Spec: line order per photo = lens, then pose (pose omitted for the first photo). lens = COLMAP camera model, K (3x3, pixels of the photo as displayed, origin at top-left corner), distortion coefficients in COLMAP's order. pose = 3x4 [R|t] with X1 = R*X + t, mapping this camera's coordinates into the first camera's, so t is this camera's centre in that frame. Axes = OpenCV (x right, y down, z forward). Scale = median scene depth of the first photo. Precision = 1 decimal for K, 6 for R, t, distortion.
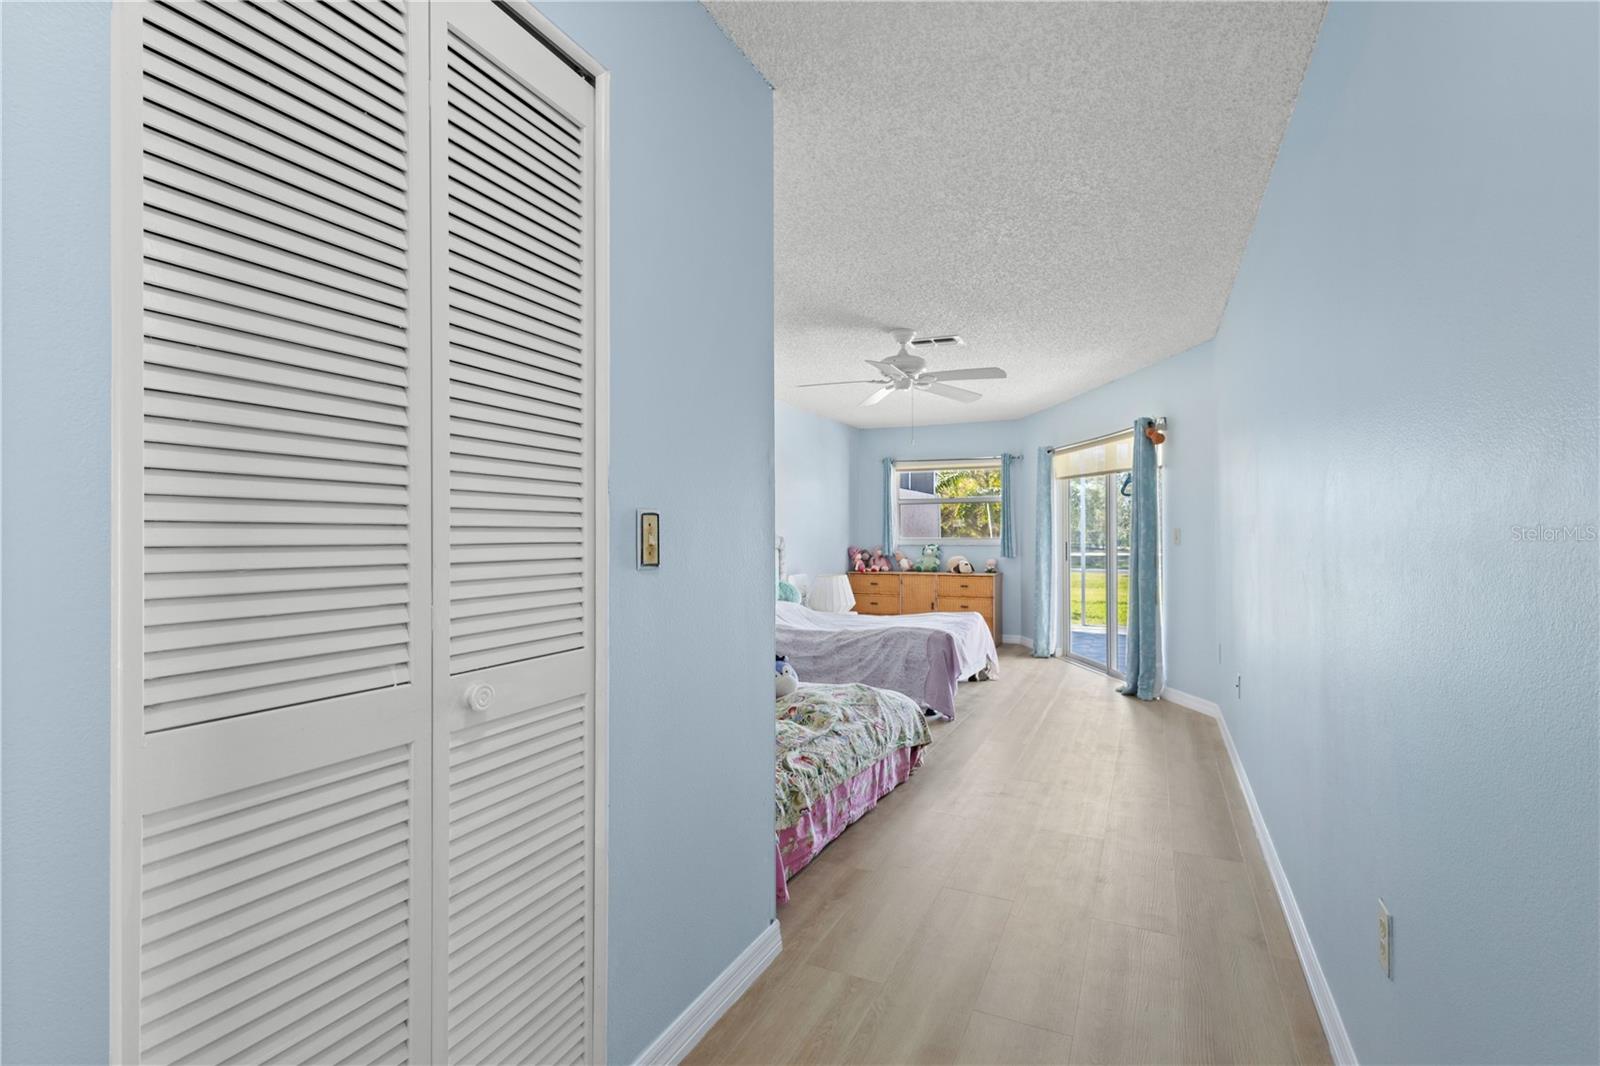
lens RADIAL K [[735.2, 0, 798.8], [0, 735.2, 537.2], [0, 0, 1]] dist [0.013562, -0.002354]
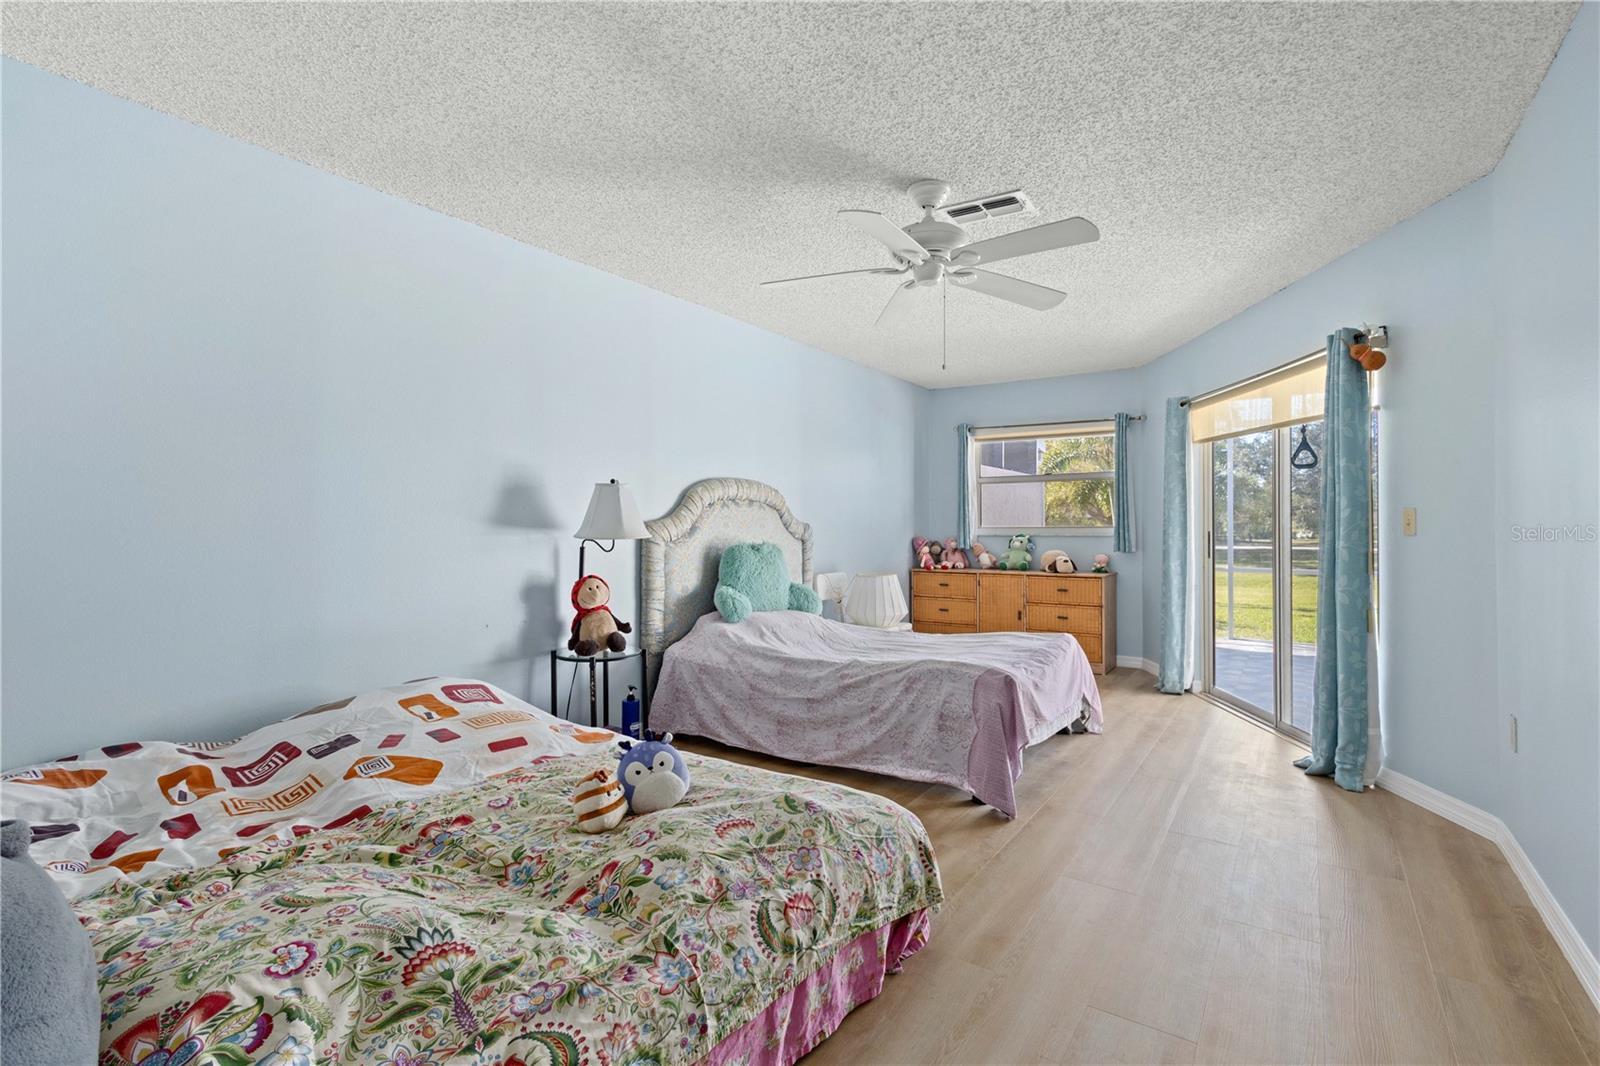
lens RADIAL K [[735.2, 0, 801.5], [0, 735.2, 527.4], [0, 0, 1]] dist [0.013562, -0.002354]
pose [[0.988284, 0.001669, -0.152617, 0.113089], [-0.001825, 0.999998, -0.000884, 0.005348], [0.152615, 0.001153, 0.988285, 0.320386]]
